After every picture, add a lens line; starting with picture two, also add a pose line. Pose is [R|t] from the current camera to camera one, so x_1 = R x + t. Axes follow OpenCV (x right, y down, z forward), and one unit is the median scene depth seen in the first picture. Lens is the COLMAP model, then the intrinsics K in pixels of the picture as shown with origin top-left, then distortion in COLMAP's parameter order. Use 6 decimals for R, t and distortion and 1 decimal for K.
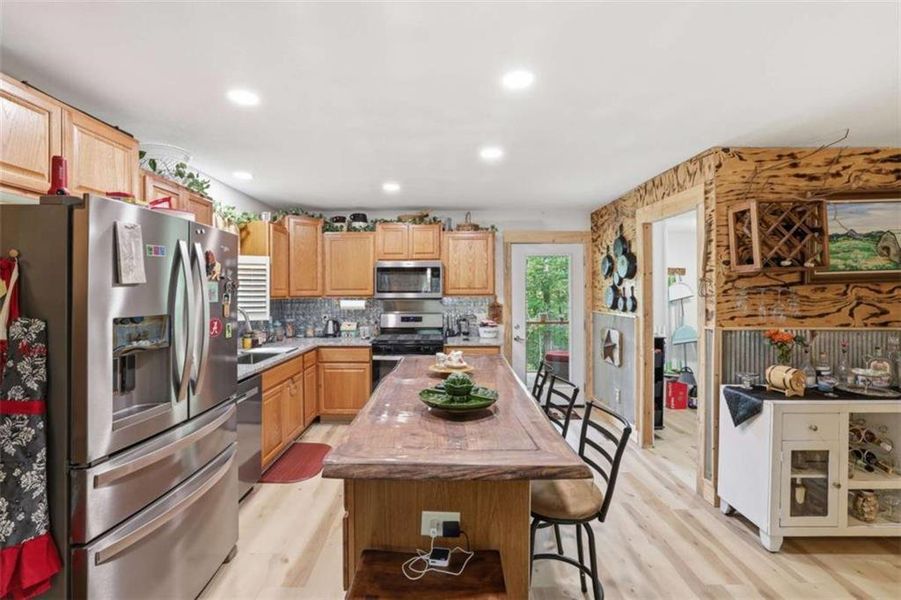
lens RADIAL K [[393.6, 0, 443.6], [0, 393.6, 294.6], [0, 0, 1]] dist [-0.018735, 0.003764]
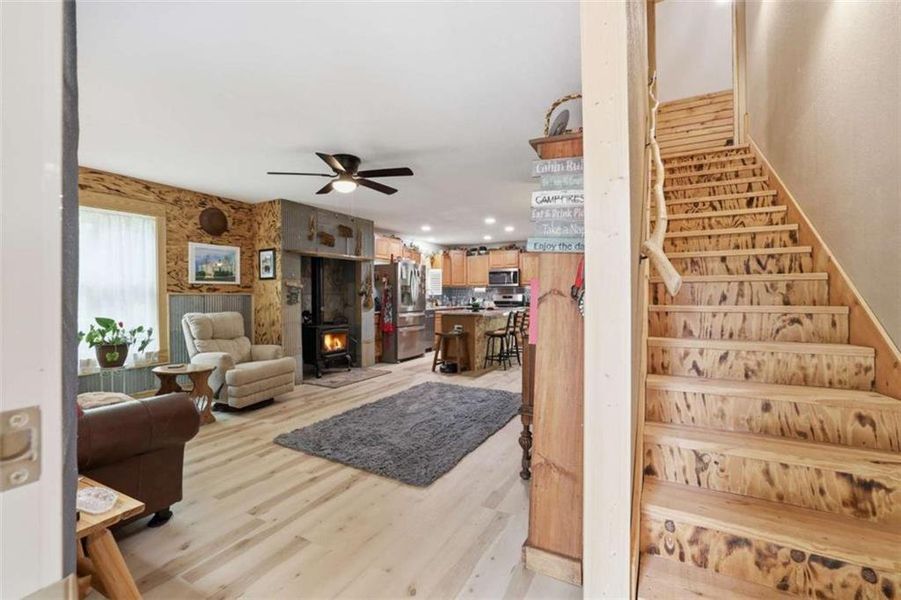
lens RADIAL K [[393.6, 0, 433.1], [0, 393.6, 296.8], [0, 0, 1]] dist [-0.018735, 0.003764]
pose [[0.863692, 0.004687, -0.503997, 0.690841], [-0.003084, 0.999987, 0.004014, 0.061521], [0.504010, -0.001913, 0.863696, -1.061152]]
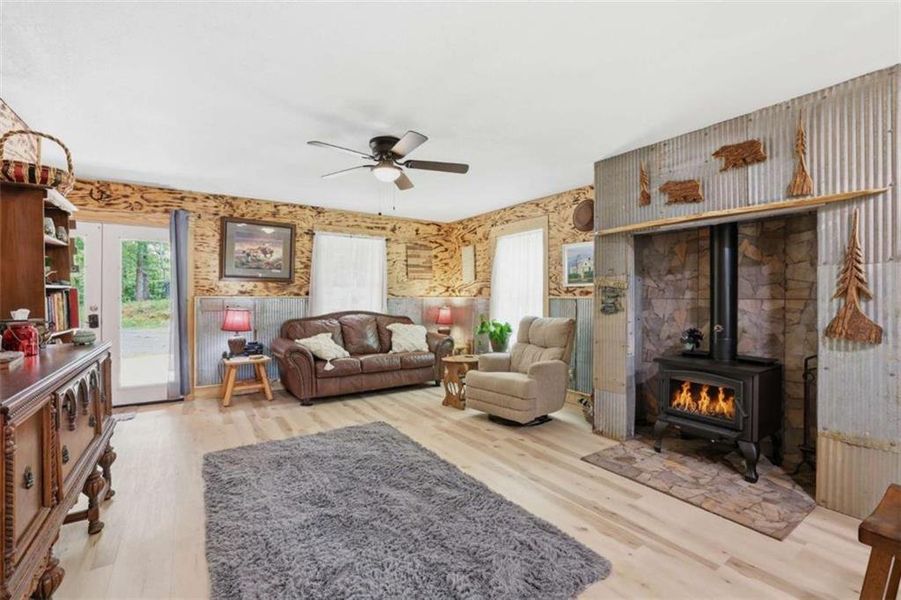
lens RADIAL K [[393.6, 0, 444.2], [0, 393.6, 295.9], [0, 0, 1]] dist [-0.018735, 0.003764]
pose [[-0.831757, 0.004027, -0.555126, 0.413148], [0.001551, 0.999987, 0.004931, 0.048934], [0.555138, 0.003240, -0.831752, 0.308511]]
